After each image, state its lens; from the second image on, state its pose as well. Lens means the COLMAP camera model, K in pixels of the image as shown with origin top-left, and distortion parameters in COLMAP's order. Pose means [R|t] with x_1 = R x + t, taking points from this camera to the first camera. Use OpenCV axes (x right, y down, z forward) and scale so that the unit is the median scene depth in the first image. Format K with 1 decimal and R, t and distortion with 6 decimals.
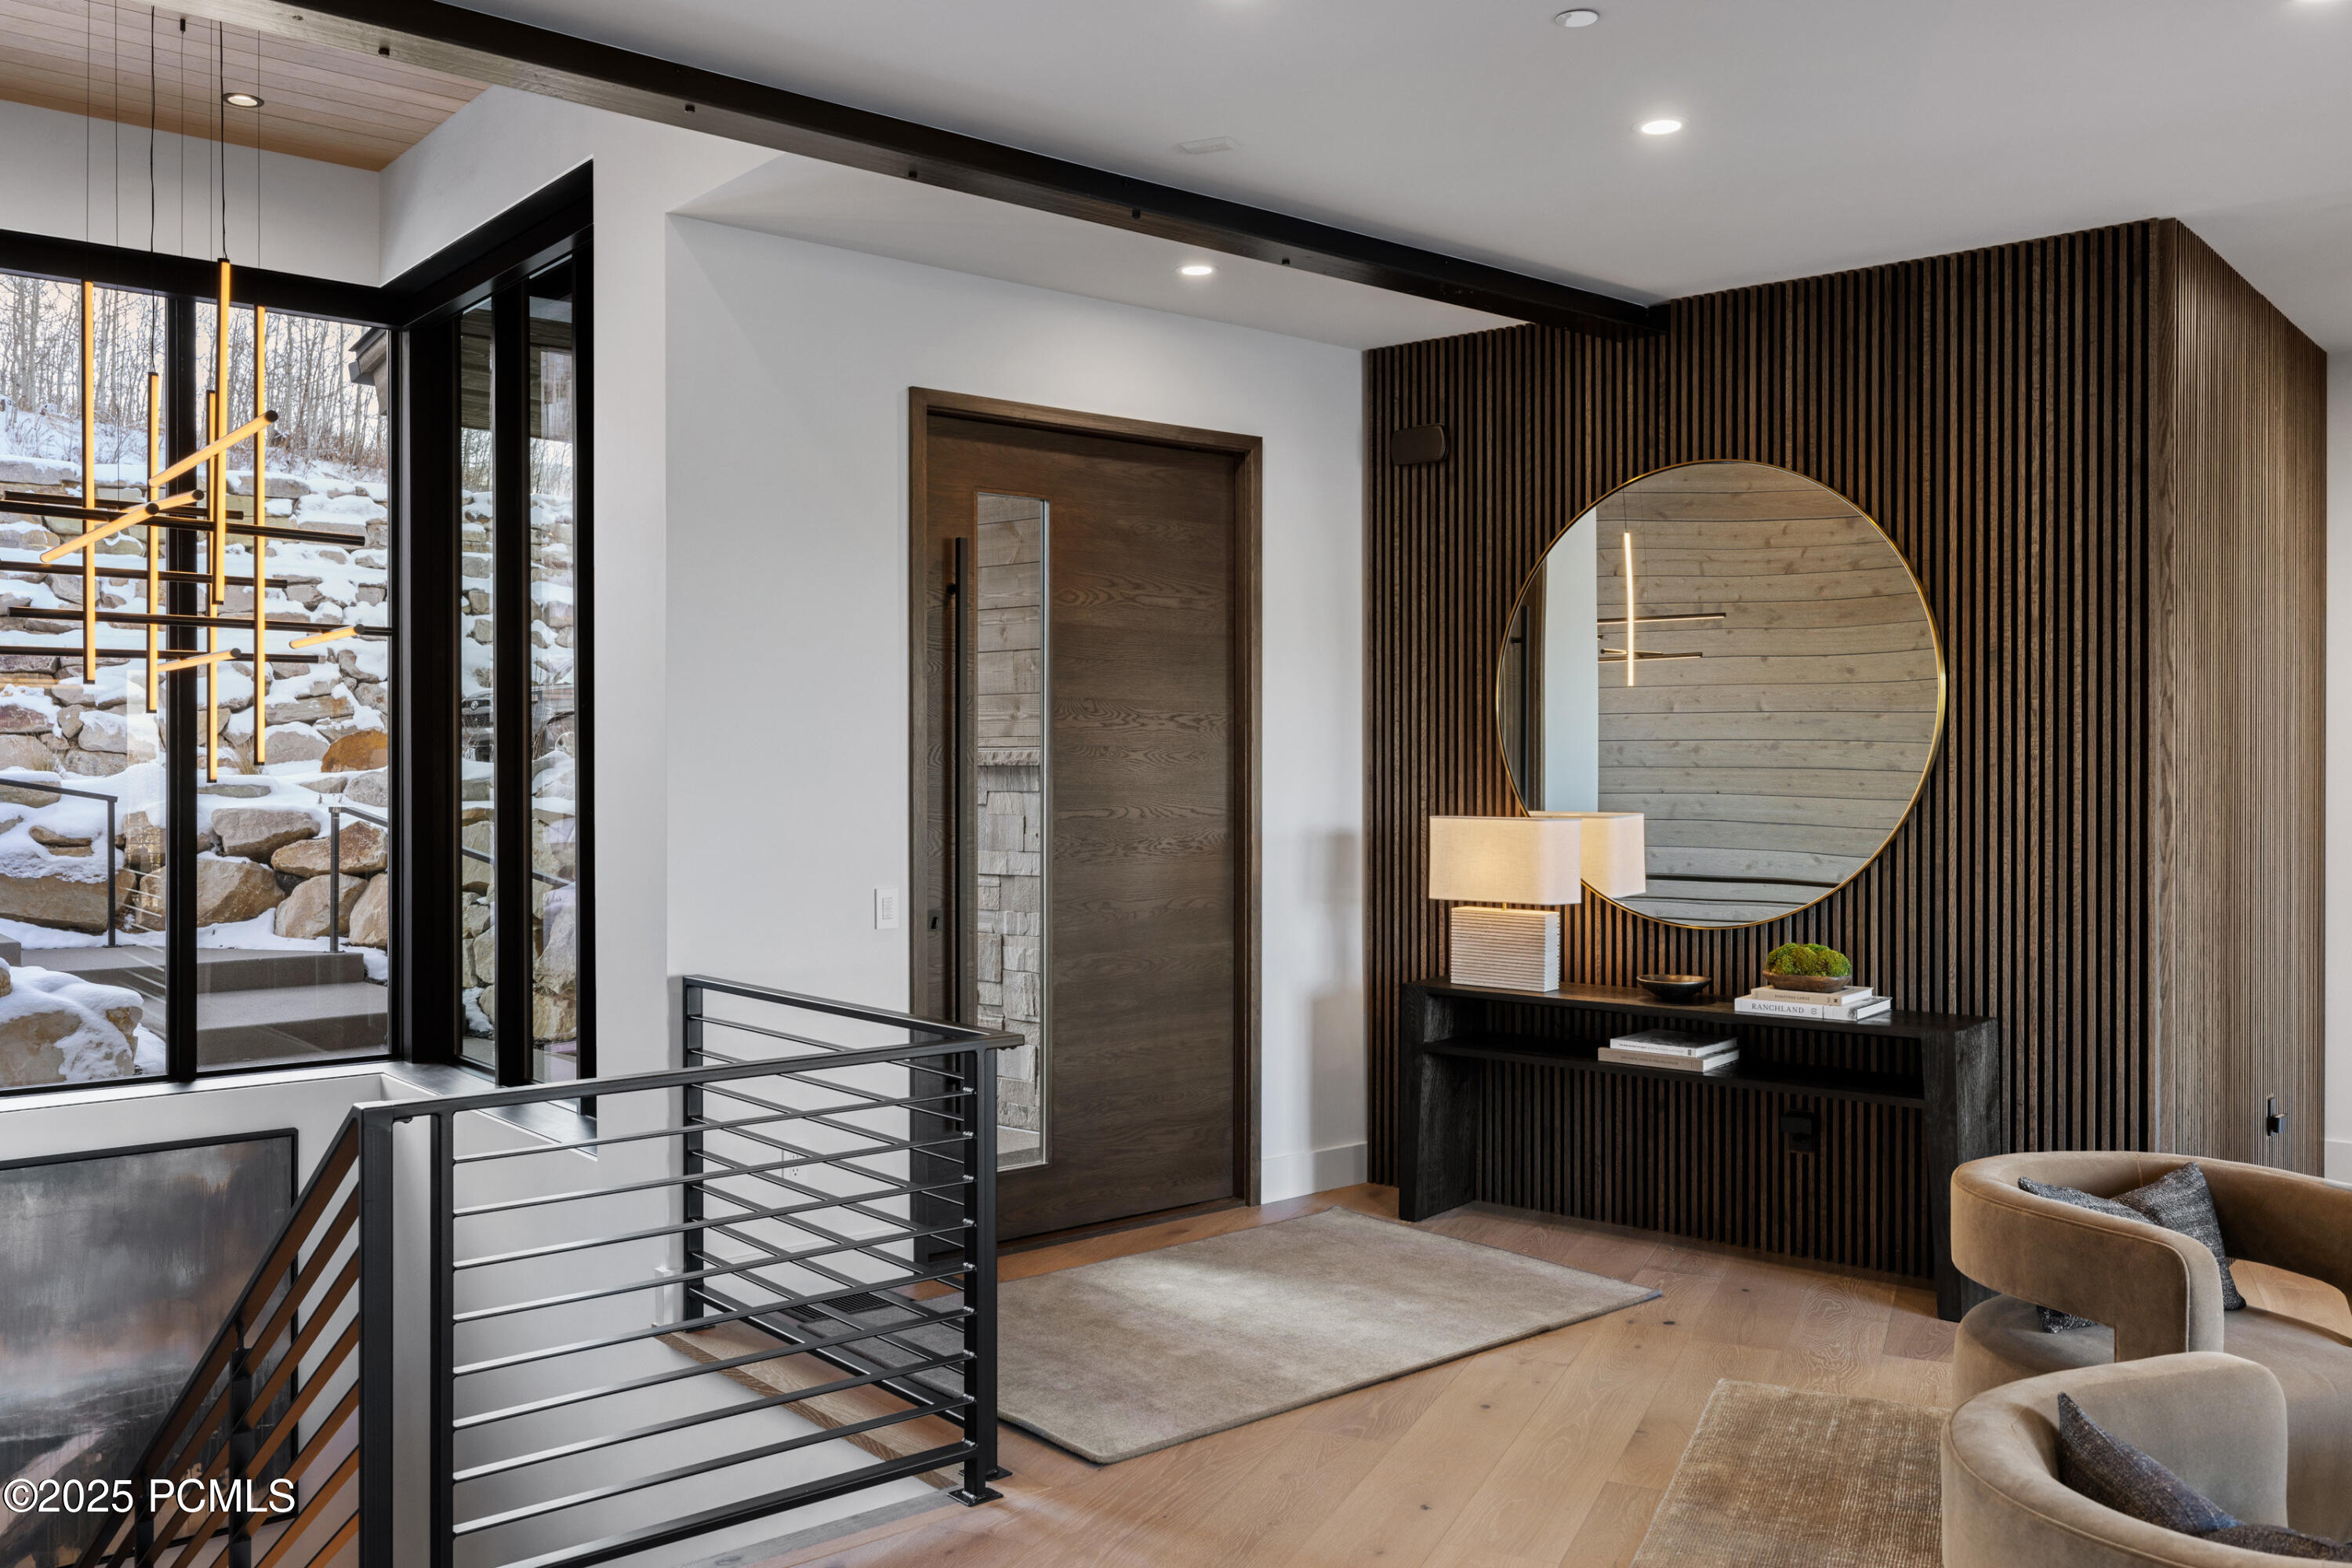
lens RADIAL K [[1895.7, 0, 1166.5], [0, 1895.7, 776.5], [0, 0, 1]] dist [0.005295, -0.009762]
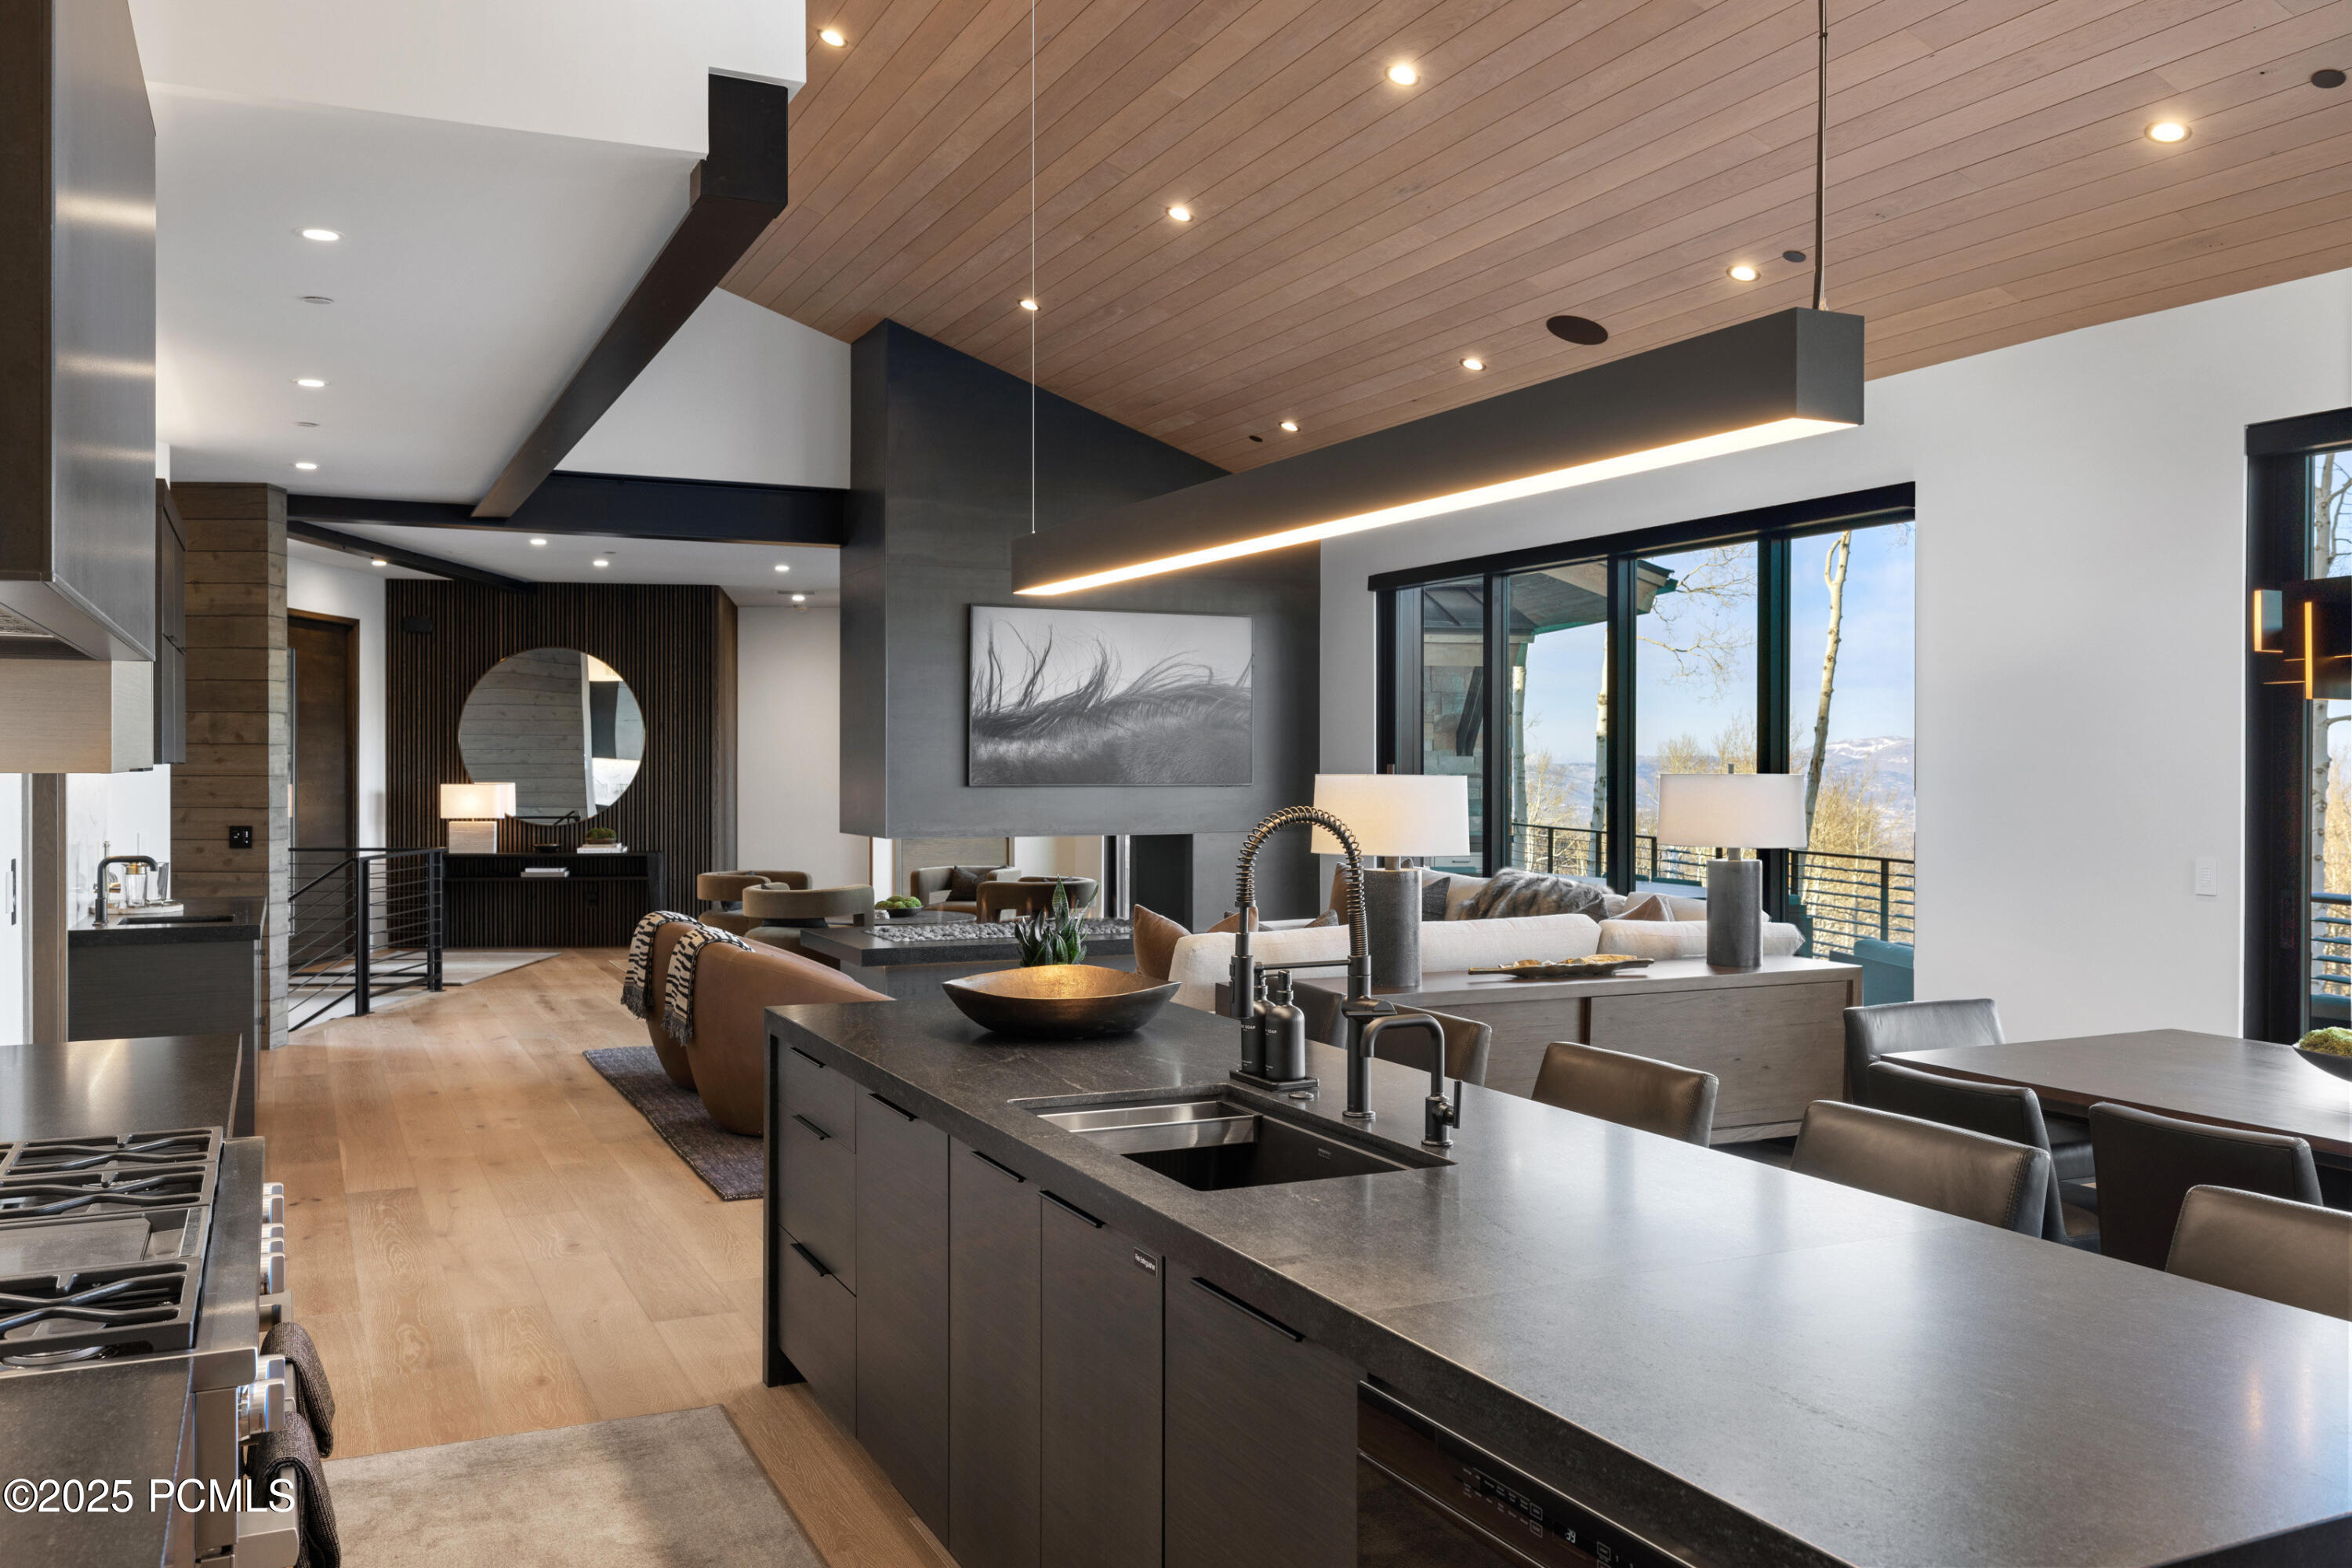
lens RADIAL K [[1895.7, 0, 1184.6], [0, 1895.7, 783.4], [0, 0, 1]] dist [0.005295, -0.009762]
pose [[0.643855, -0.006851, 0.765116, -1.105143], [0.002789, 0.999974, 0.006606, 0.006856], [-0.765142, -0.002119, 0.643858, -1.287741]]
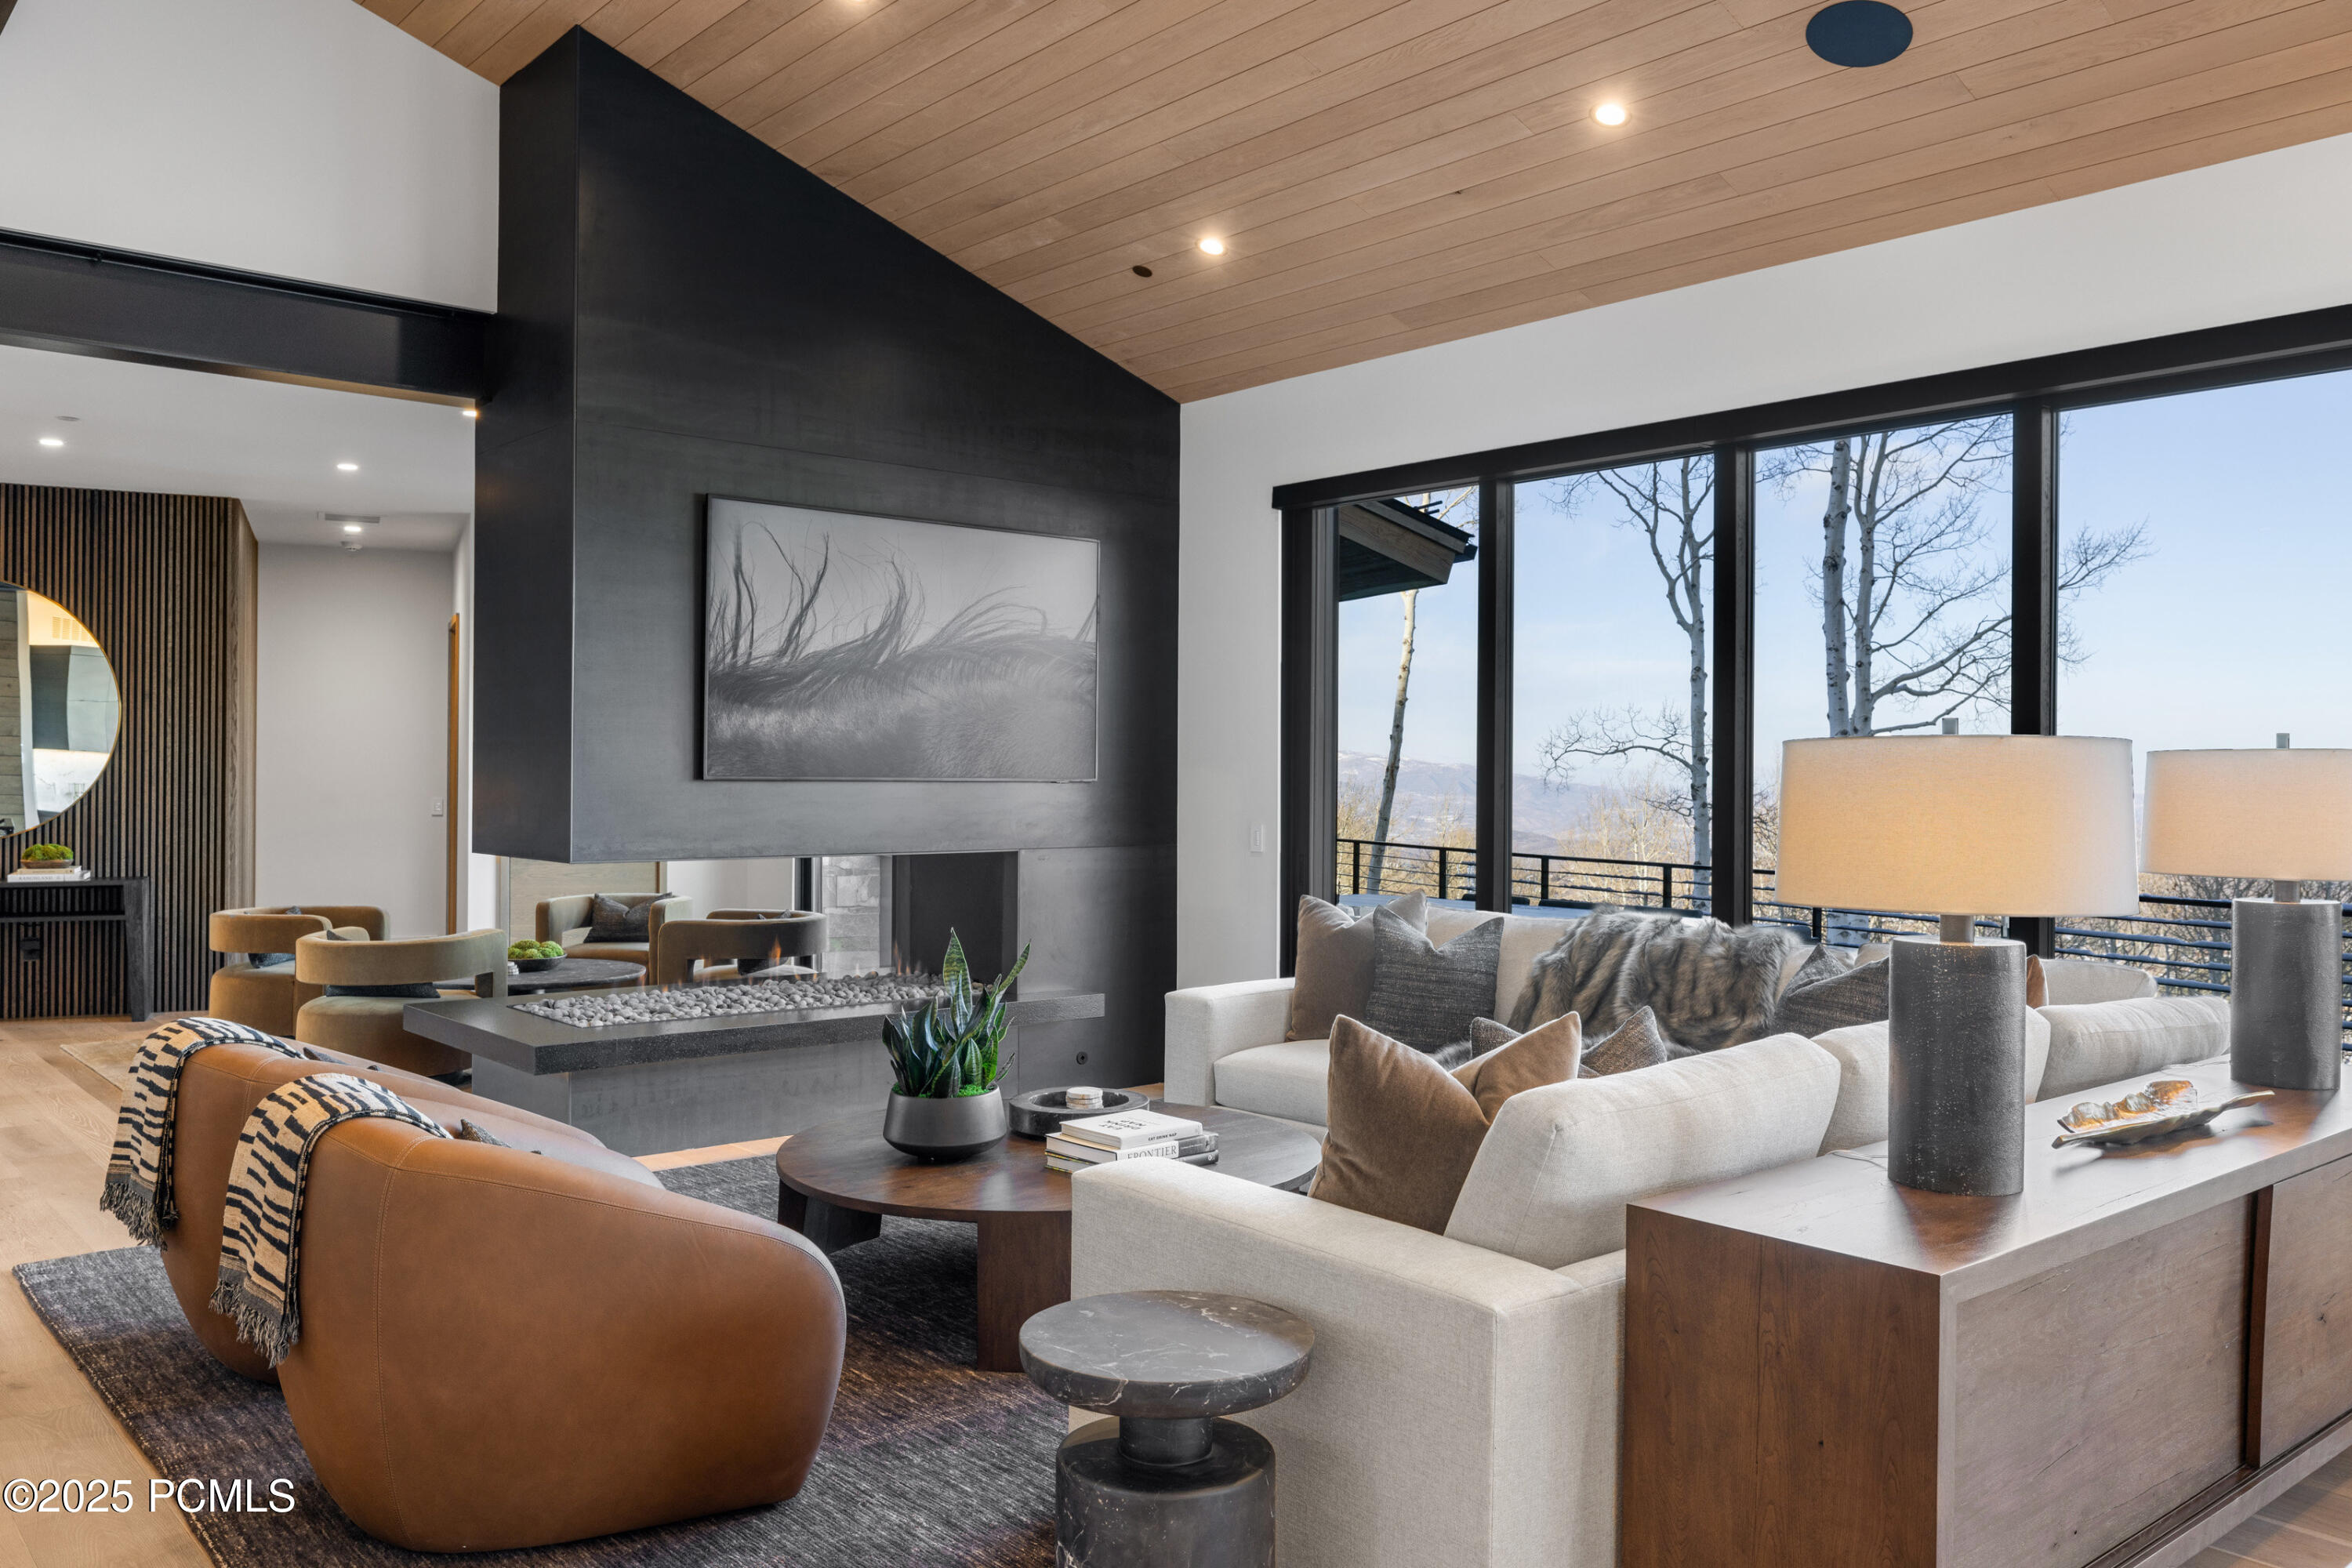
lens RADIAL K [[1788.5, 0, 1174.9], [0, 1788.5, 775.6], [0, 0, 1]] dist [-0.001354, -0.007285]
pose [[0.418799, 0.002735, 0.908075, -0.720548], [-0.001404, 0.999996, -0.002364, 0.020616], [-0.908078, -0.000285, 0.418802, -0.680881]]
